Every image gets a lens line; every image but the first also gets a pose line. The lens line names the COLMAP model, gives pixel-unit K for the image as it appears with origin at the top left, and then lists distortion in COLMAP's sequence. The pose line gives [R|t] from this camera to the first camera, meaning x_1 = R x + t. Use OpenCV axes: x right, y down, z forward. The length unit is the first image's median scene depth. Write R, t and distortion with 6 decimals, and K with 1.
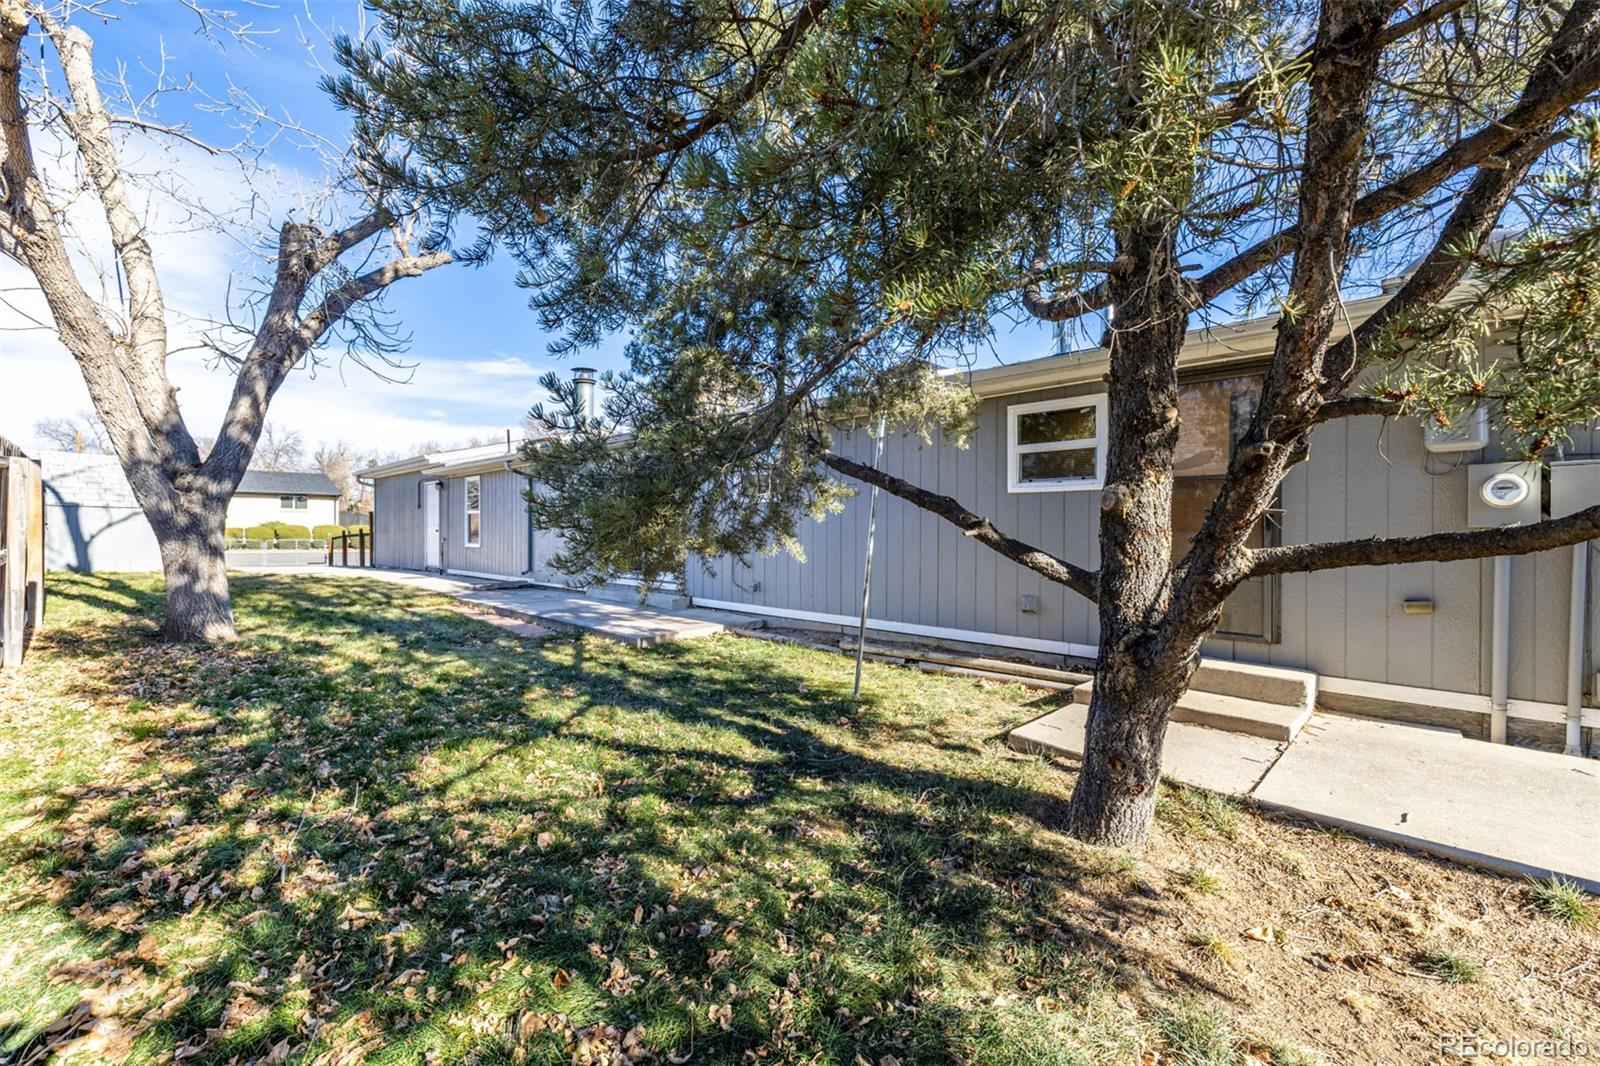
lens RADIAL K [[672.6, 0, 798.3], [0, 672.6, 537.0], [0, 0, 1]] dist [0.000736, -0.000518]
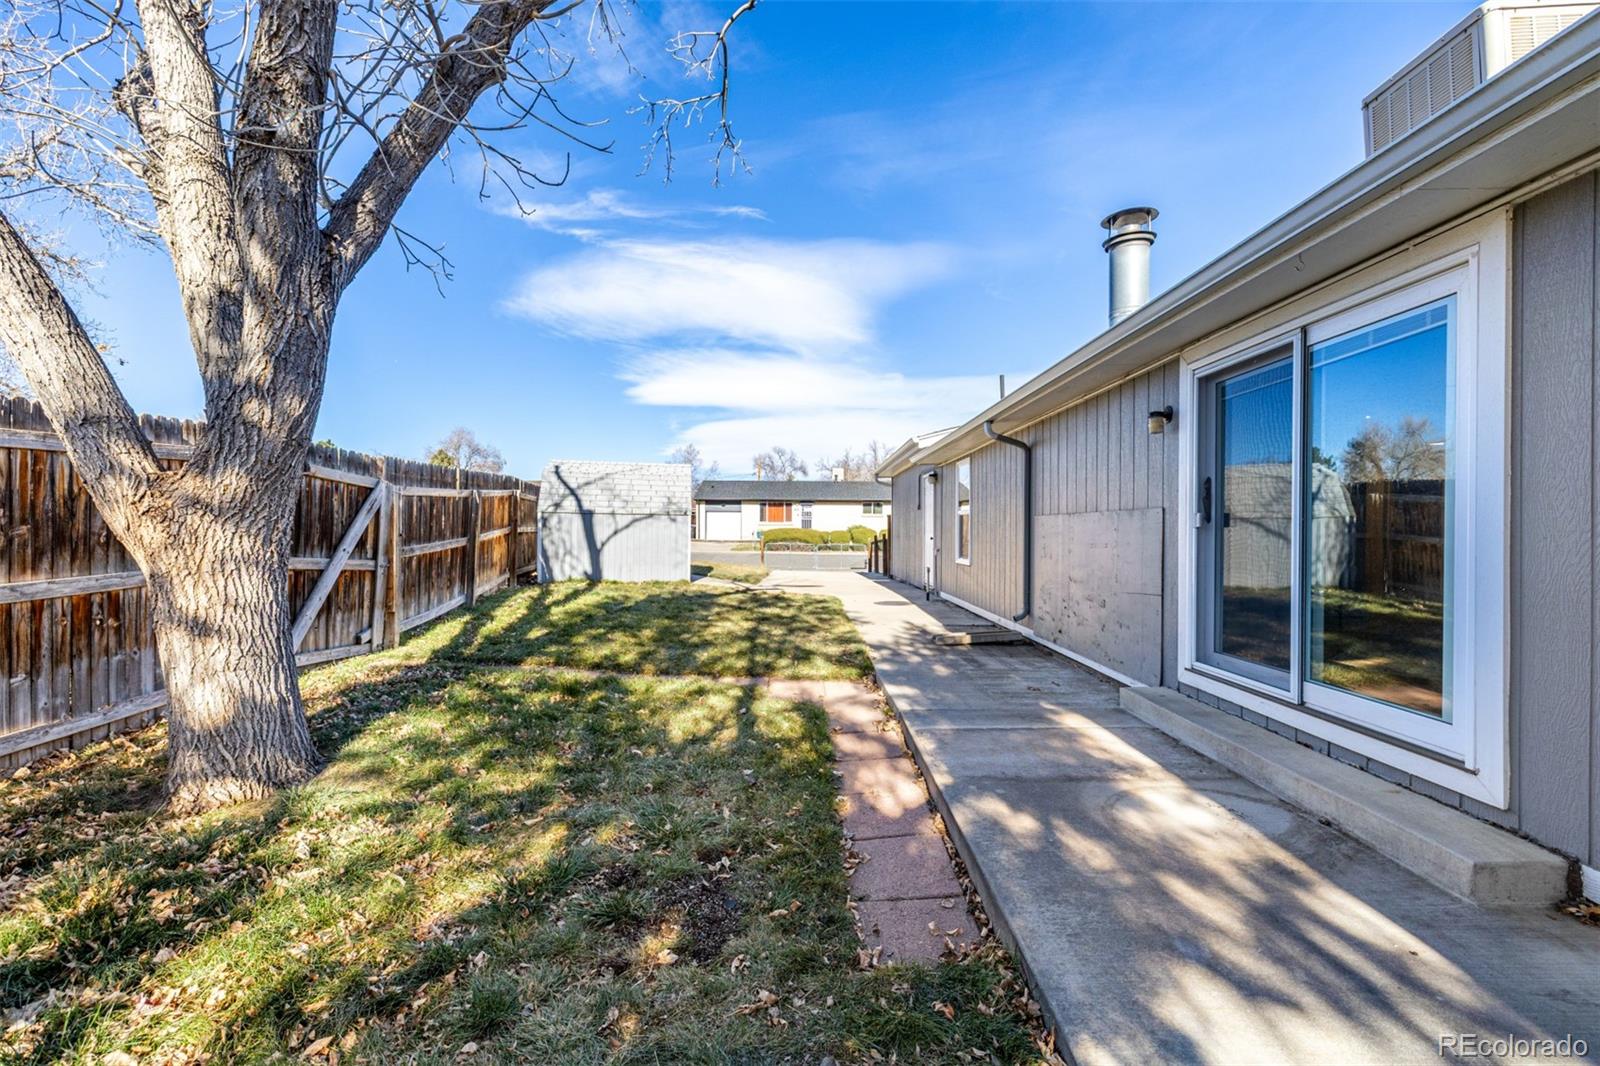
lens RADIAL K [[672.6, 0, 799.2], [0, 672.6, 532.1], [0, 0, 1]] dist [0.000736, -0.000518]
pose [[0.693832, 0.003288, -0.720130, -0.129214], [-0.011153, 0.999919, -0.006181, -0.013854], [0.720051, 0.012320, 0.693812, 0.483125]]
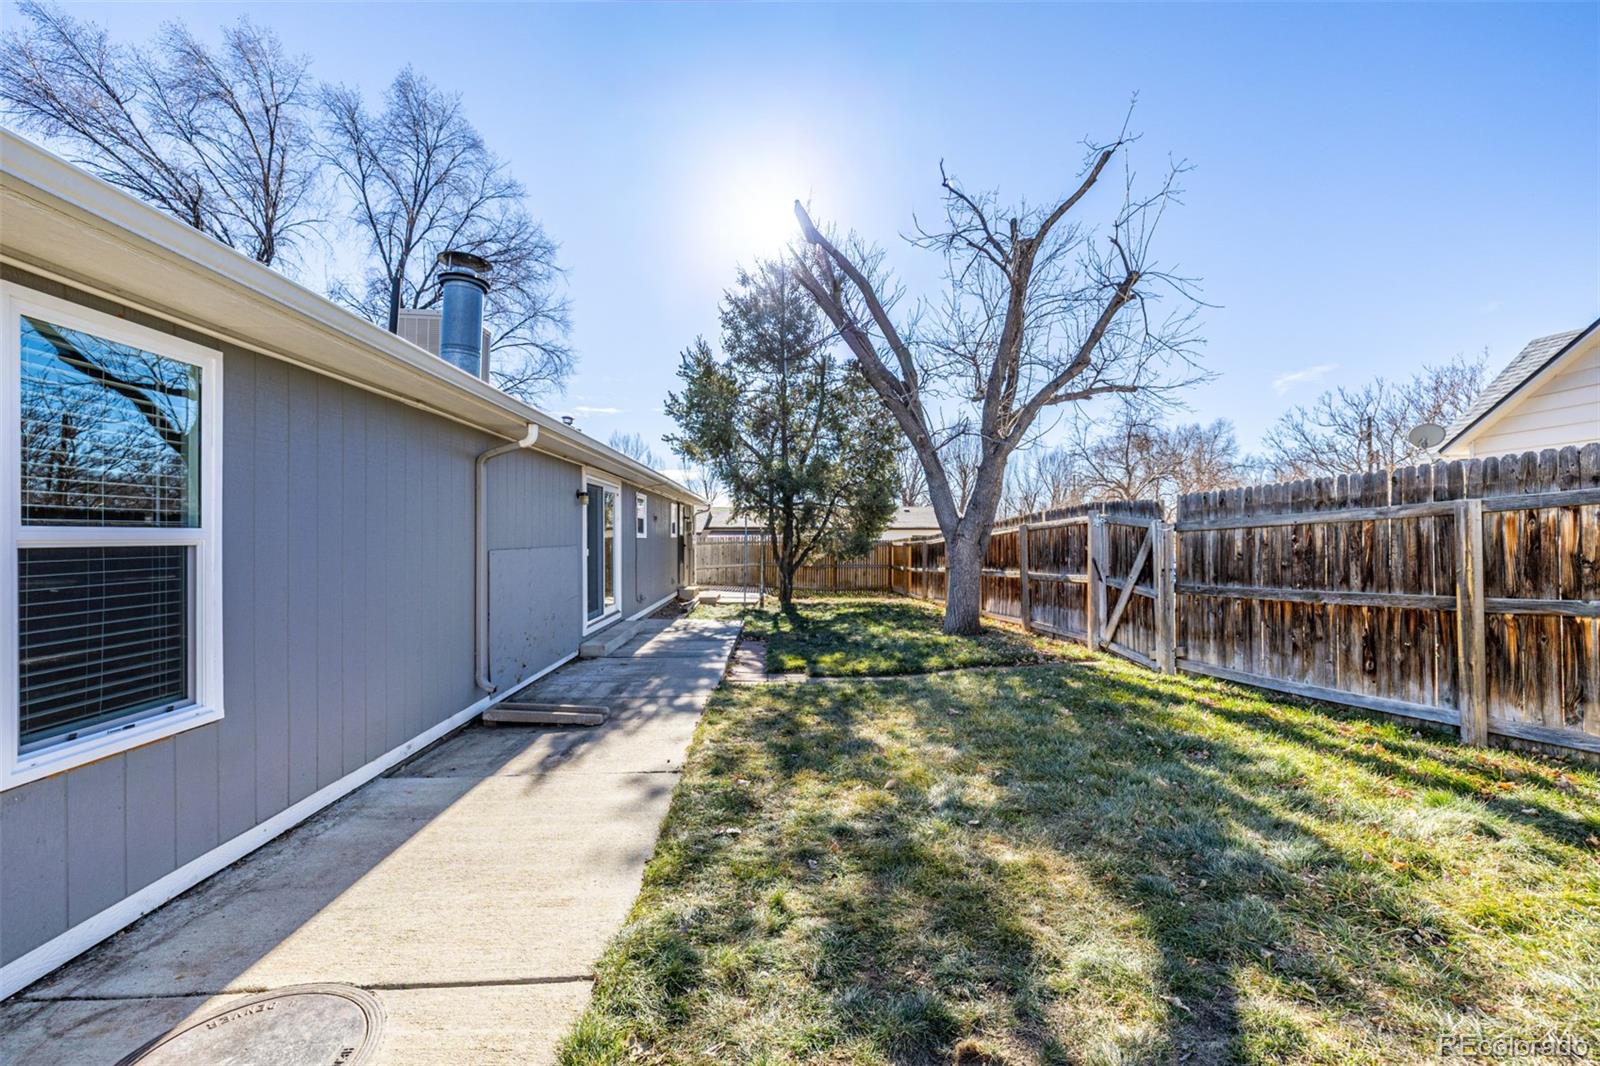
lens RADIAL K [[756.6, 0, 797.2], [0, 756.6, 525.5], [0, 0, 1]] dist [0.000420, -0.000016]
pose [[-0.734591, 0.001658, 0.678508, -0.751202], [0.010355, 0.999908, 0.008767, -0.047451], [-0.678431, 0.013466, -0.734540, 1.109029]]
